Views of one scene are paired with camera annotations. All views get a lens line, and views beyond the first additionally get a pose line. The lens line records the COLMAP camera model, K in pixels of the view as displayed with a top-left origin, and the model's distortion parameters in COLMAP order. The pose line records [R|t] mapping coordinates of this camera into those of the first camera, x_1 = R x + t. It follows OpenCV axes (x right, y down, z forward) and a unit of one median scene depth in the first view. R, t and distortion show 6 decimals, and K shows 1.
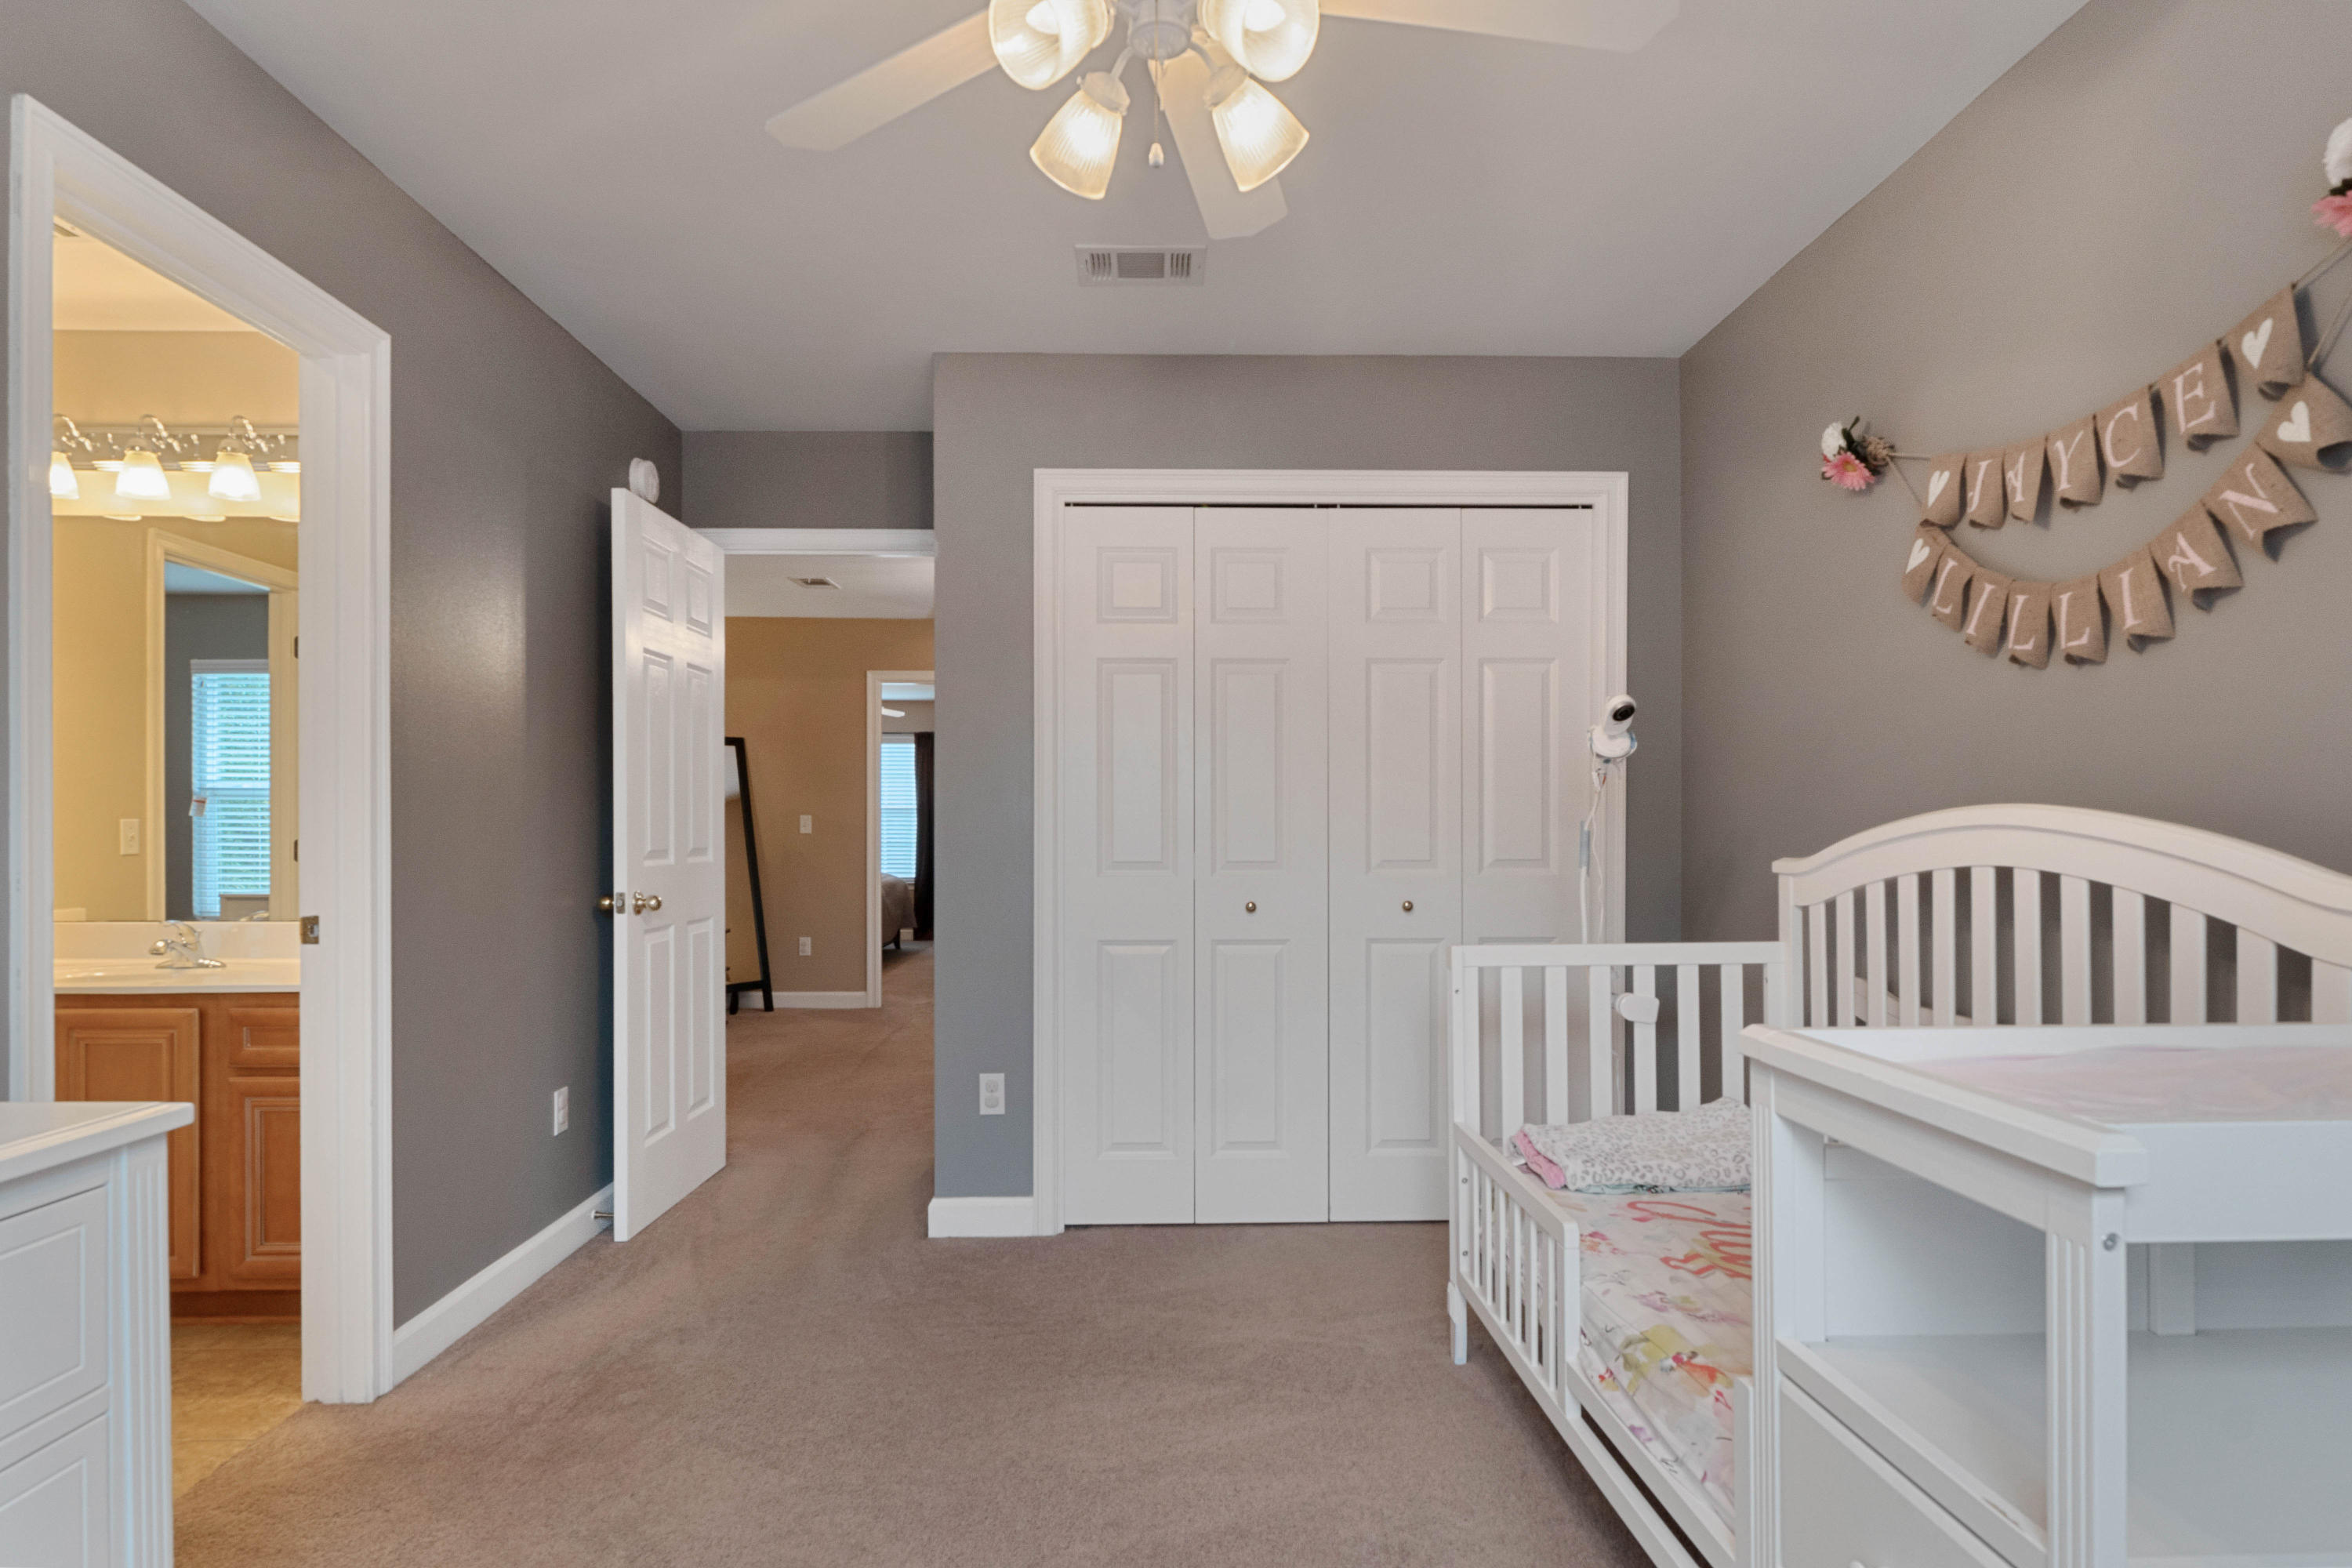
lens RADIAL K [[1242.7, 0, 1169.3], [0, 1242.7, 813.5], [0, 0, 1]] dist [-0.002798, -0.000104]
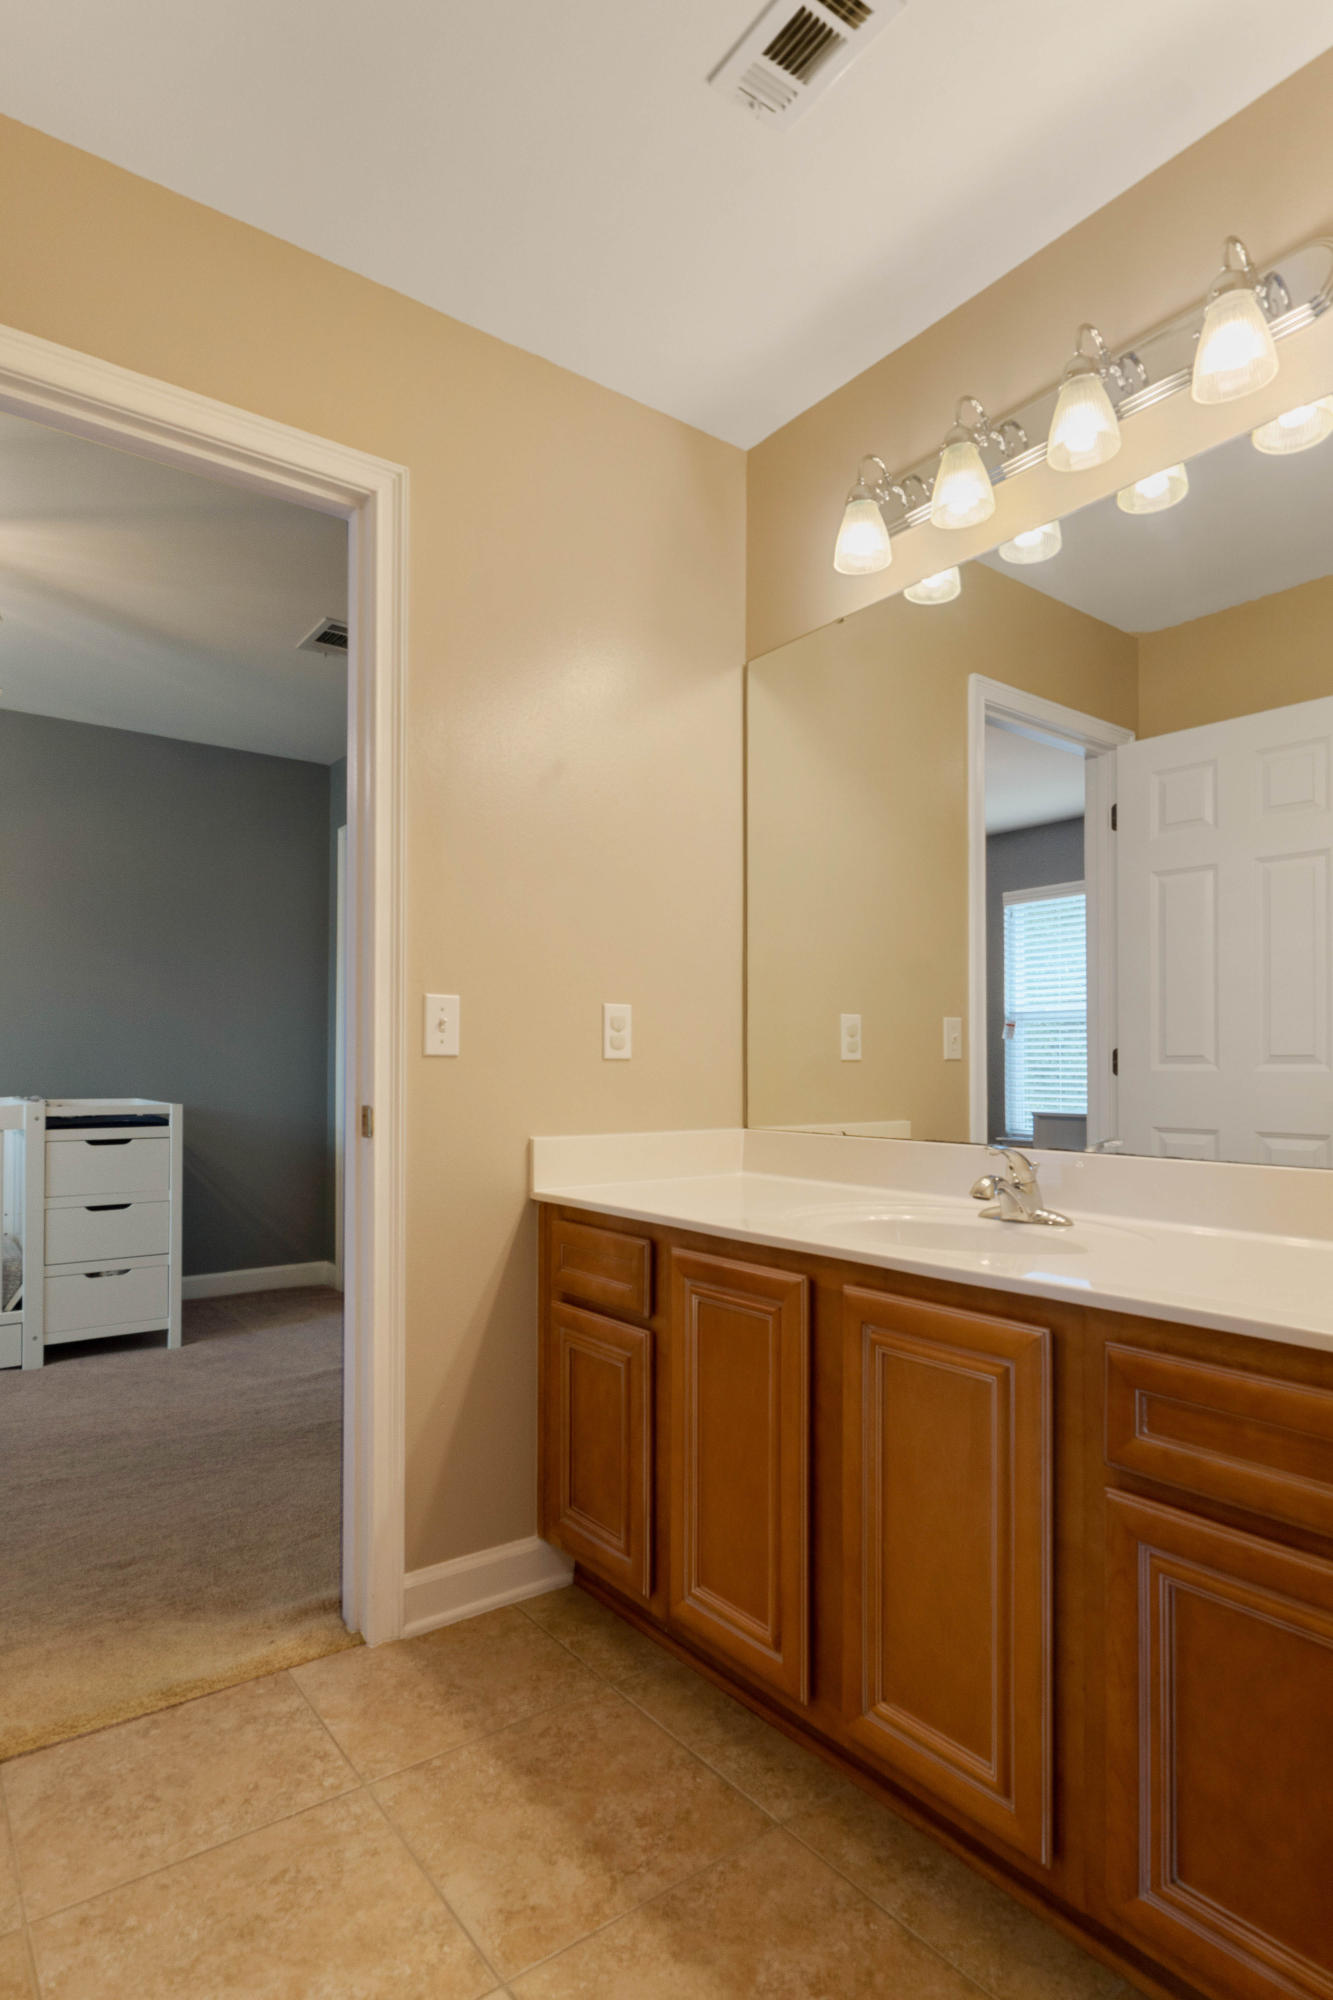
lens RADIAL K [[1055.4, 0, 668.2], [0, 1055.4, 1060.8], [0, 0, 1]] dist [-0.000428, 0.000291]
pose [[0.566690, -0.000634, -0.823931, -0.518304], [0.001740, 0.999998, 0.000427, 0.048579], [0.823929, -0.001675, 0.566691, 0.630890]]
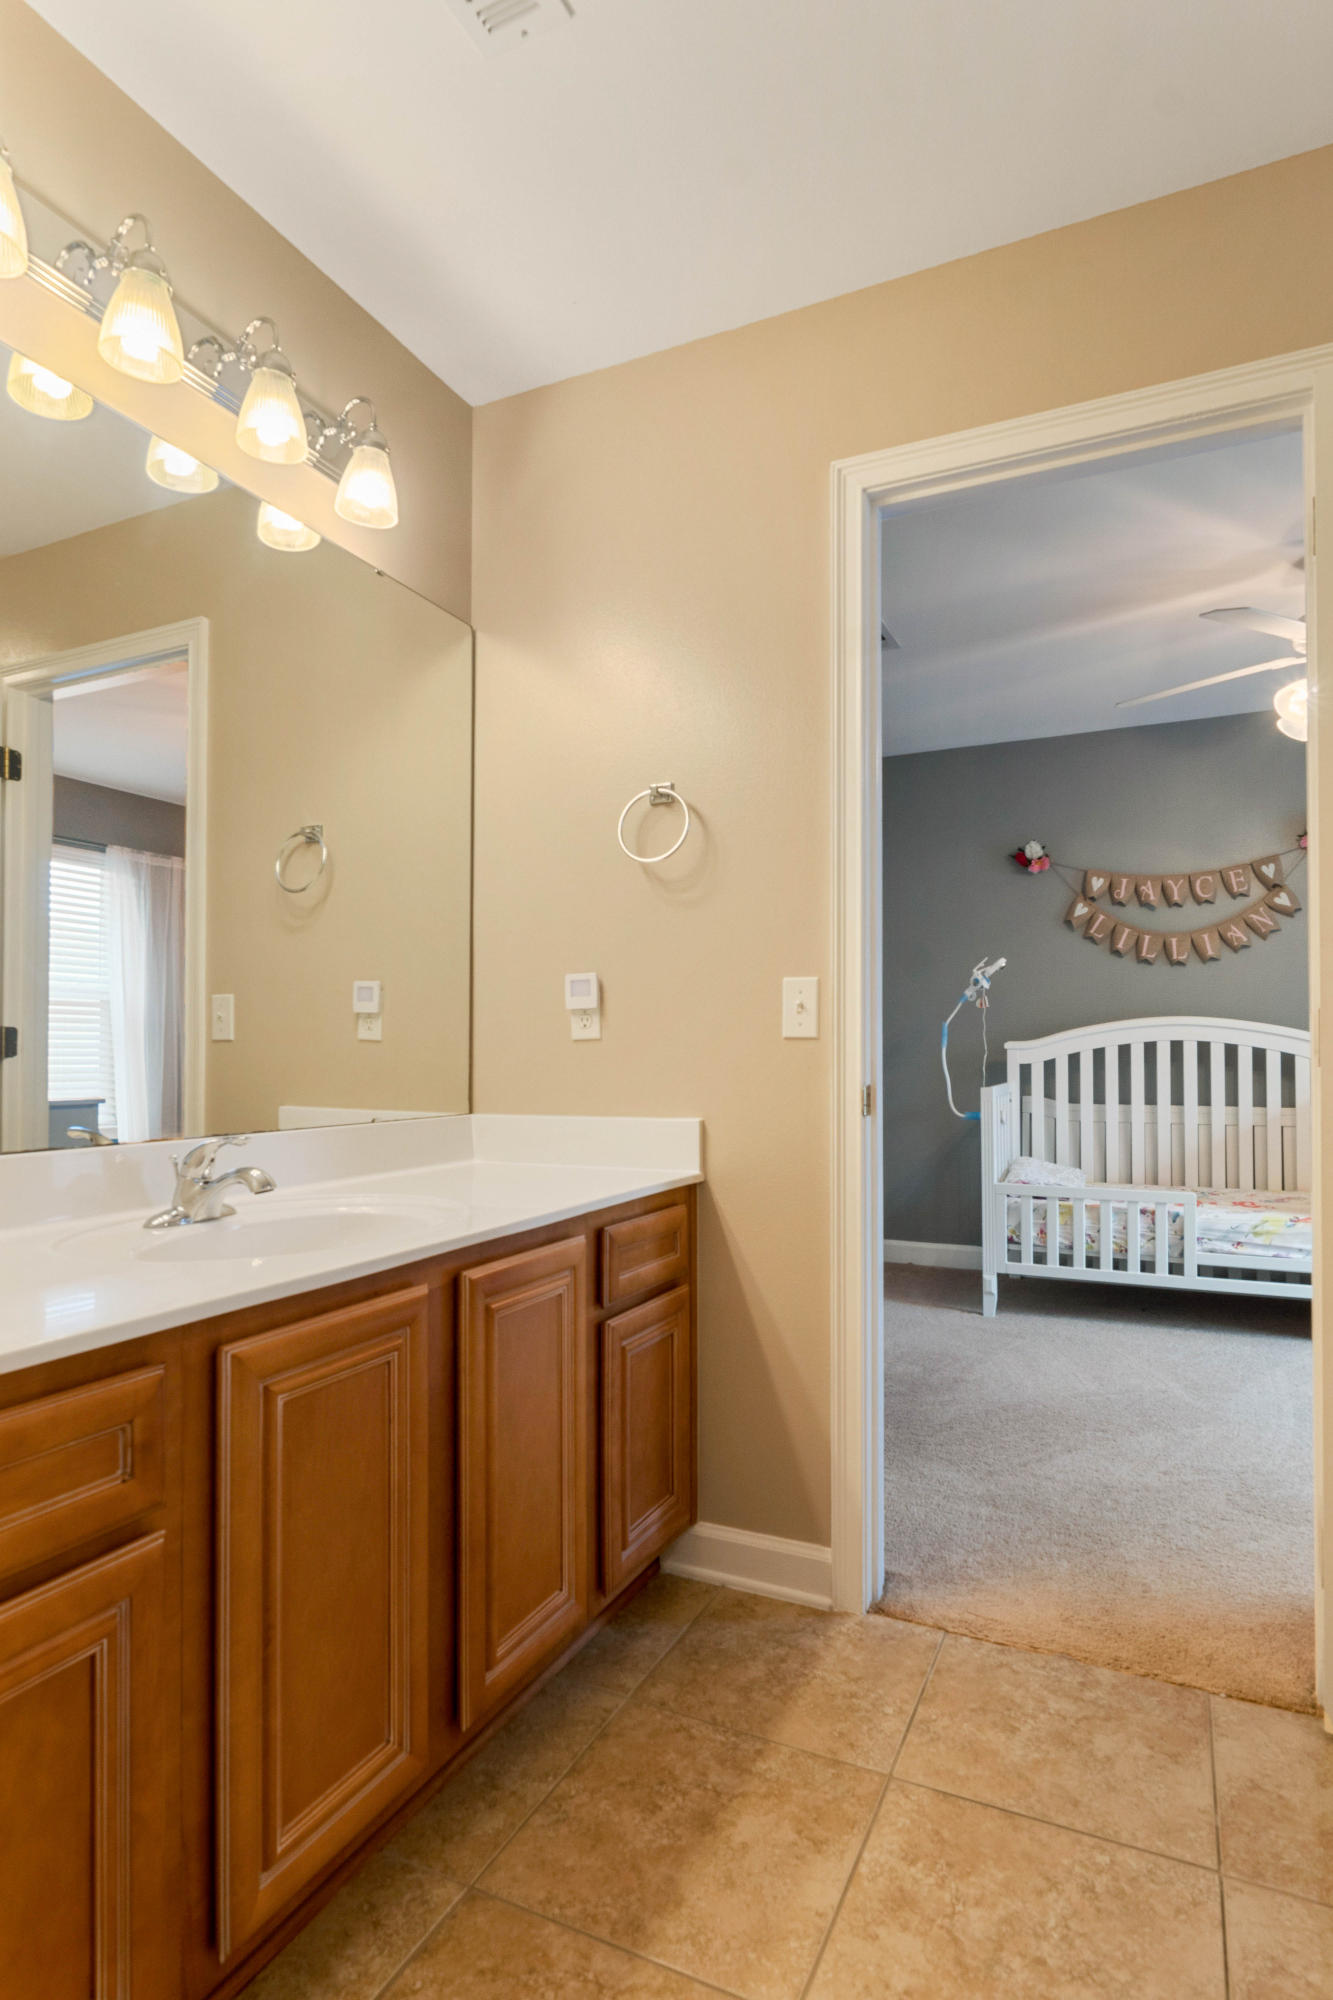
lens RADIAL K [[1076.1, 0, 675.6], [0, 1076.1, 1027.9], [0, 0, 1]] dist [-0.000651, 0.001242]
pose [[0.470795, 0.018839, 0.882041, -1.423706], [-0.007903, 0.999822, -0.017136, 0.050049], [-0.882207, 0.001097, 0.470860, 0.667995]]
